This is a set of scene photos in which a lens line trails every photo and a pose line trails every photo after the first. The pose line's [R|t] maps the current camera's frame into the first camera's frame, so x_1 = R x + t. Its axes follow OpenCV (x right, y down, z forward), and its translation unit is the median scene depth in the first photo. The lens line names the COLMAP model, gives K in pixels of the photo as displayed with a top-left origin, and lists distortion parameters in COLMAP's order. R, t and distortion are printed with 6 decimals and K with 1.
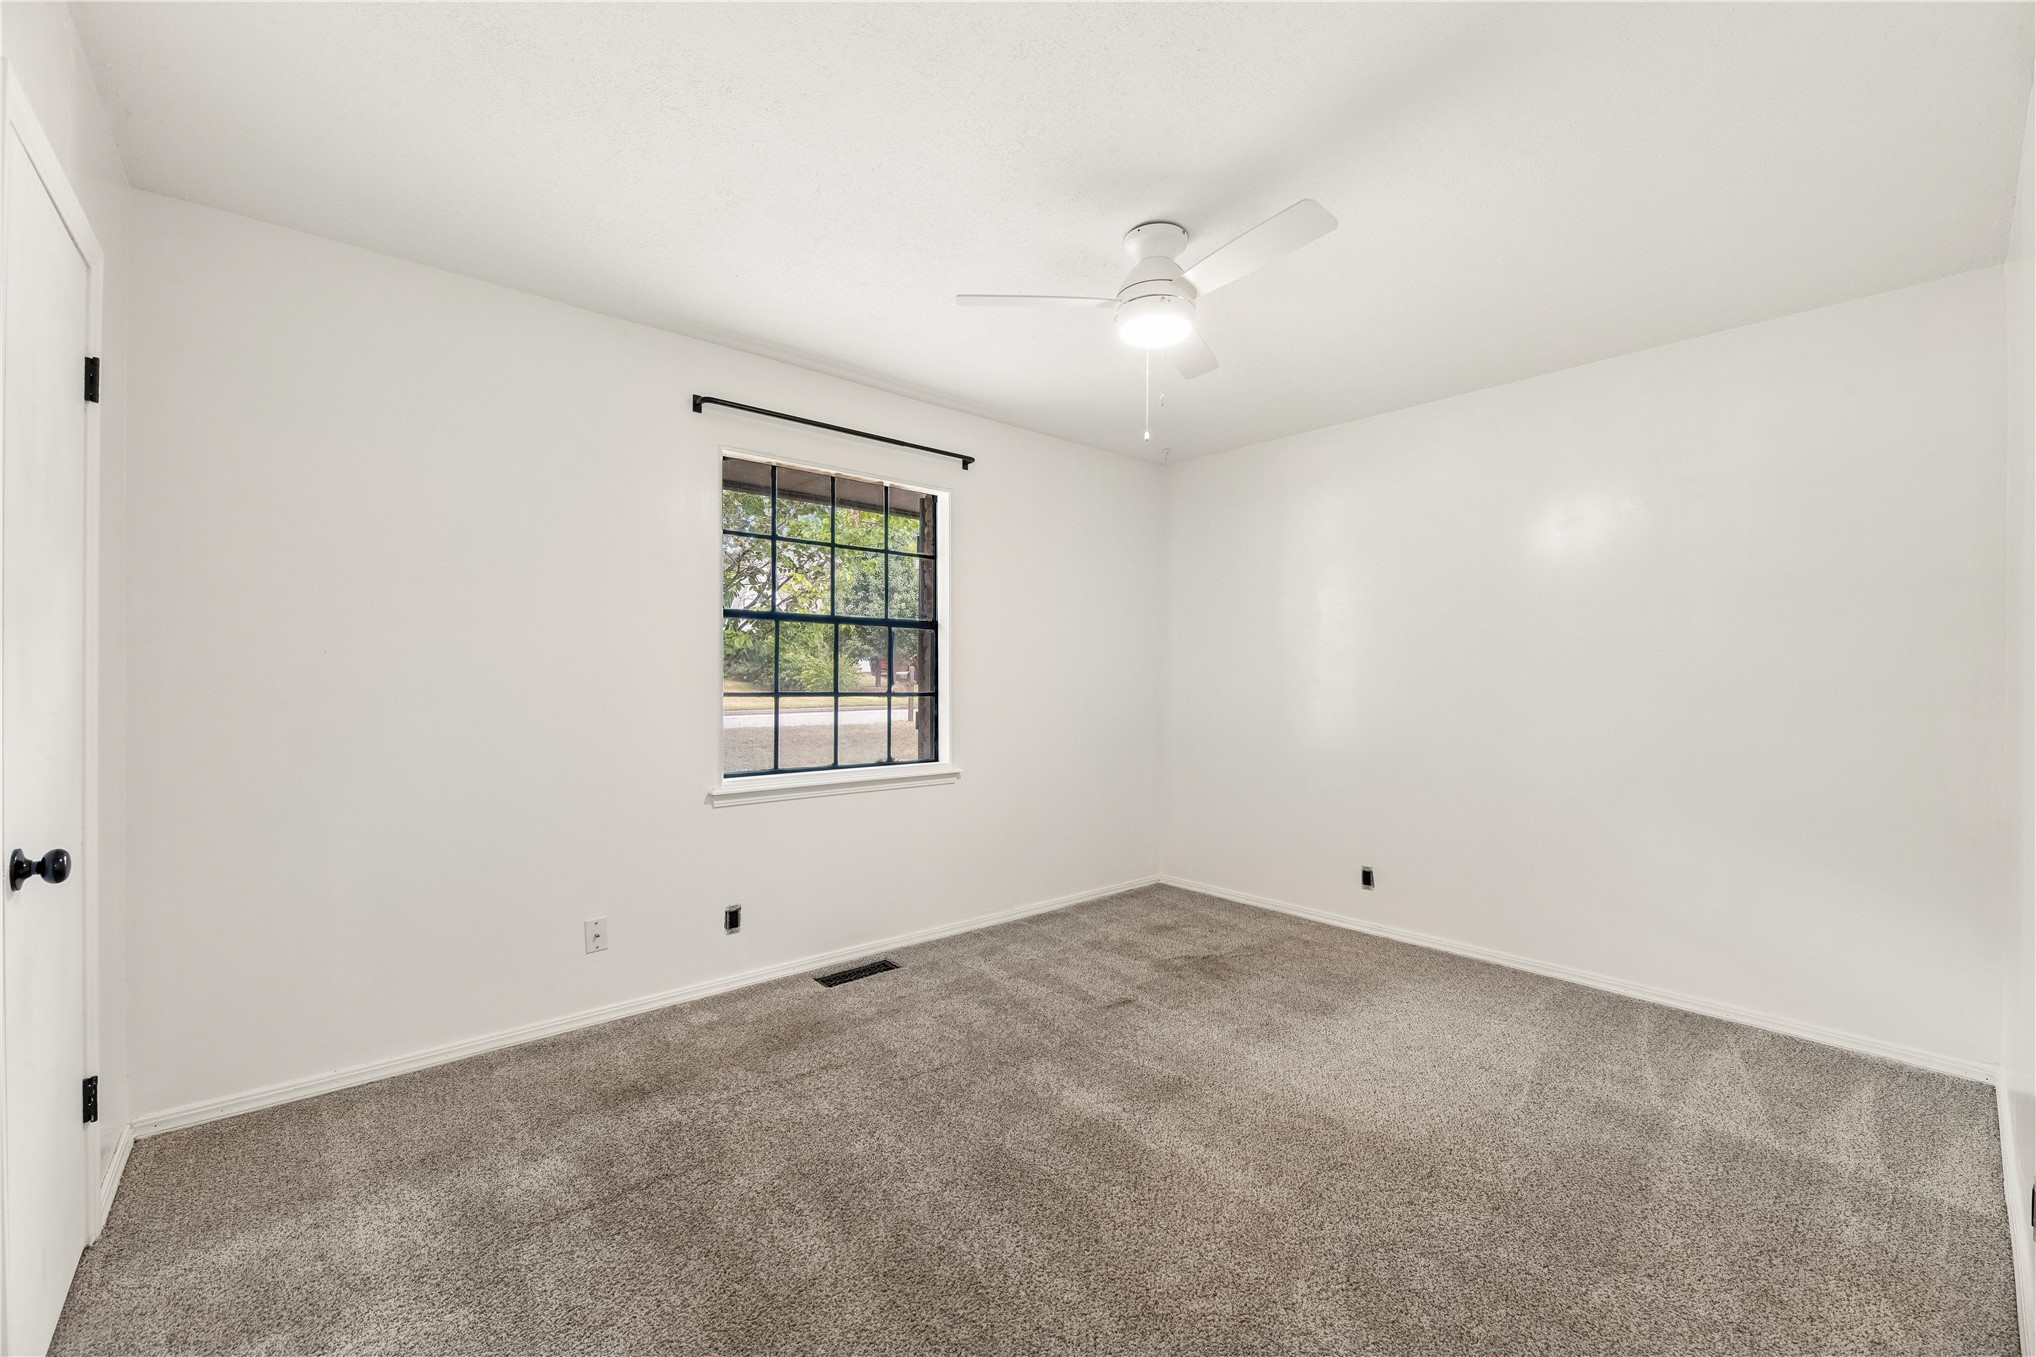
lens RADIAL K [[823.9, 0, 1012.8], [0, 823.9, 676.0], [0, 0, 1]] dist [0.000670, -0.003549]
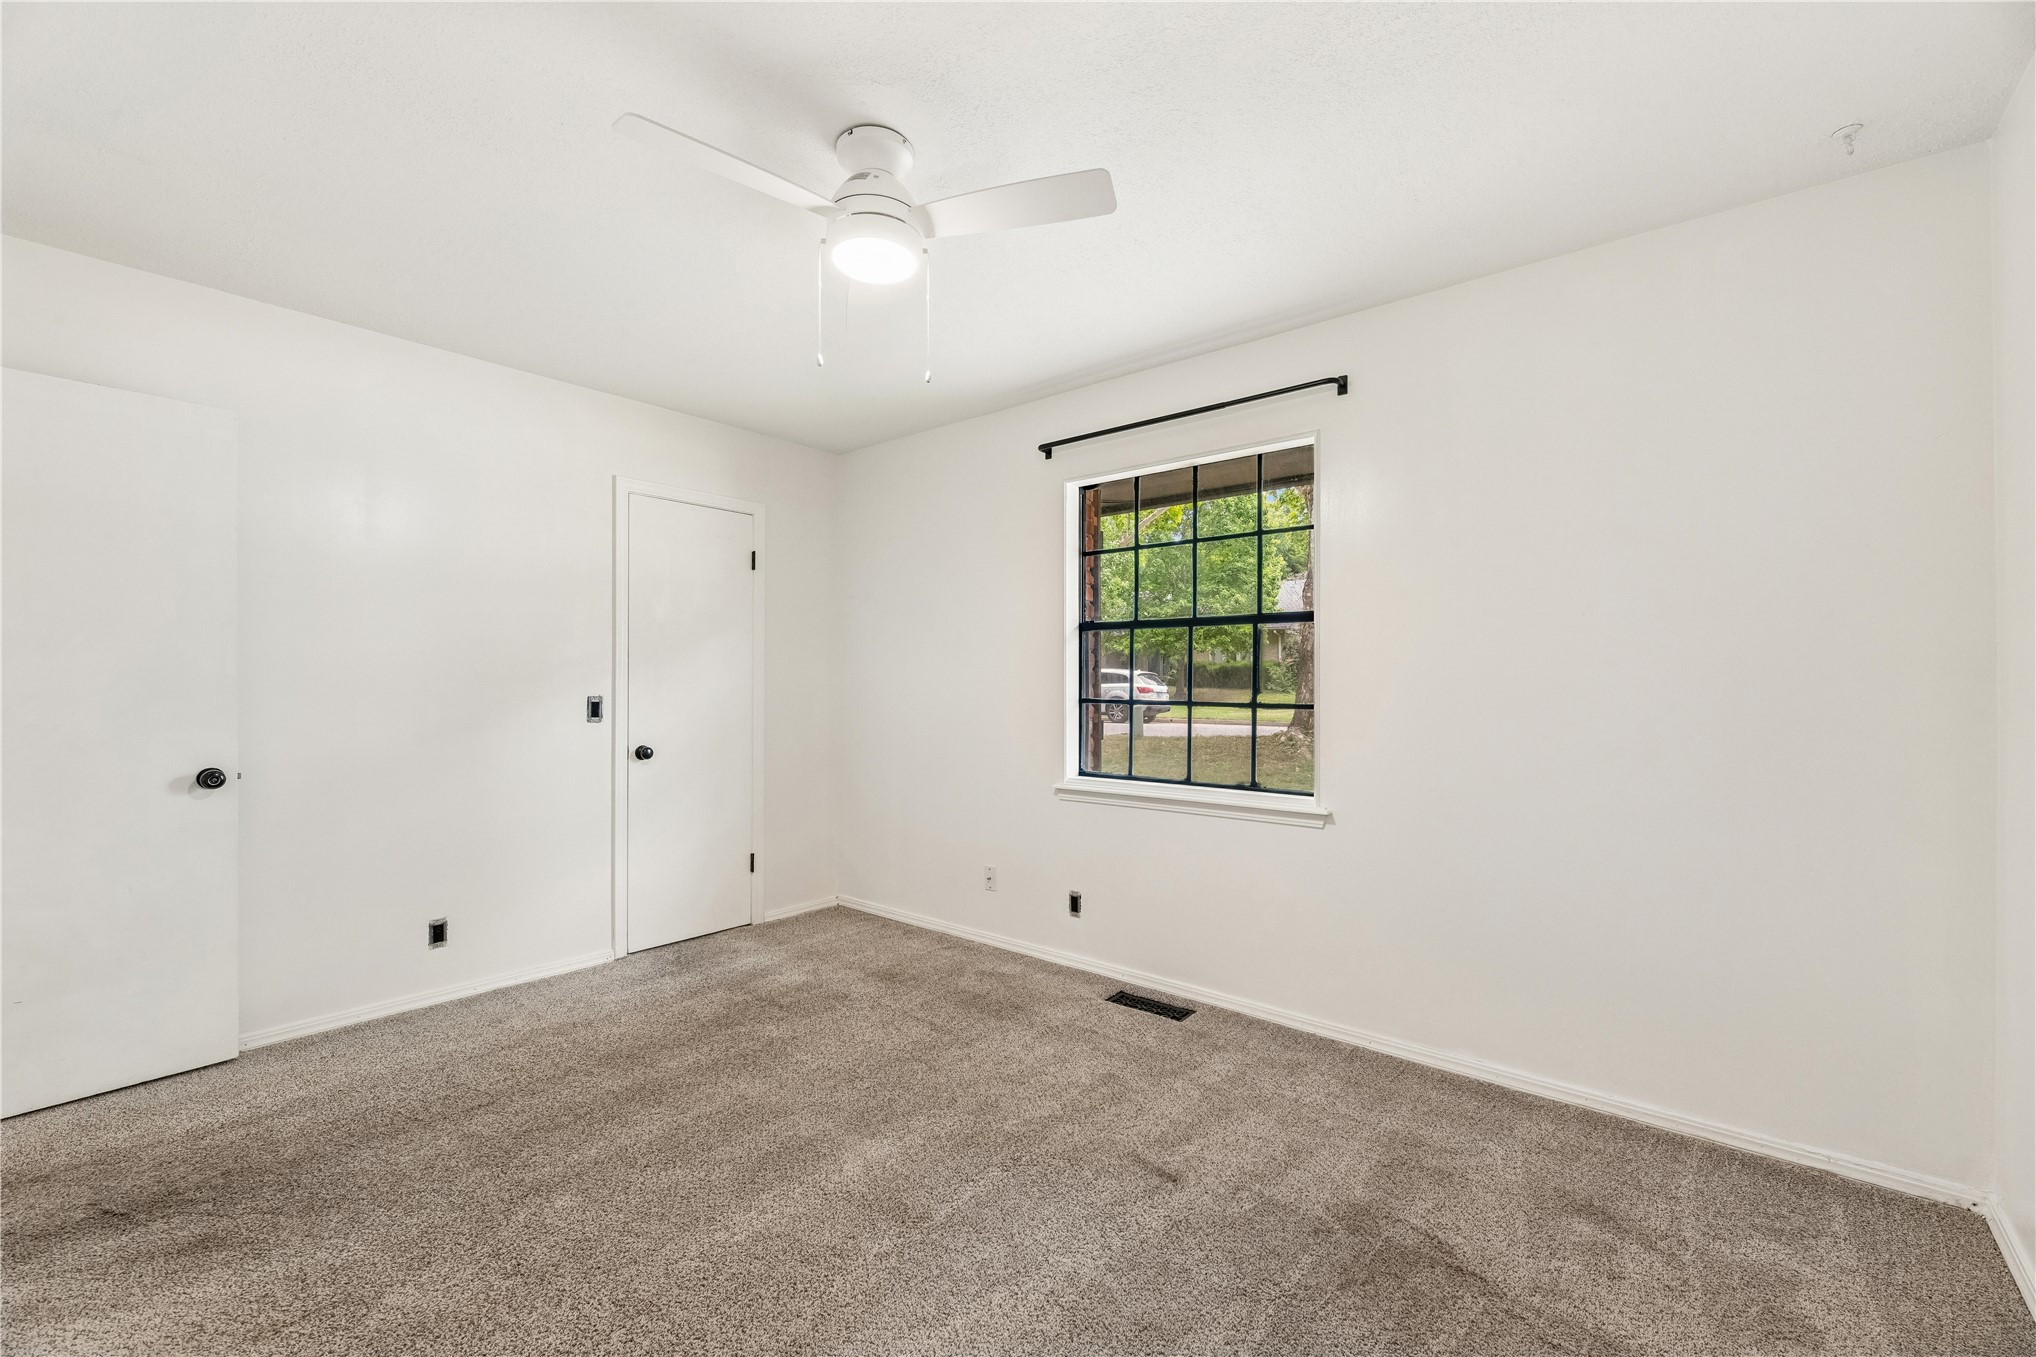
lens RADIAL K [[823.9, 0, 1015.6], [0, 823.9, 671.4], [0, 0, 1]] dist [0.000670, -0.003549]
pose [[0.165092, -0.014809, -0.986167, 0.692665], [0.000091, 0.999887, -0.015000, 0.000351], [0.986278, 0.002387, 0.165075, 0.687697]]
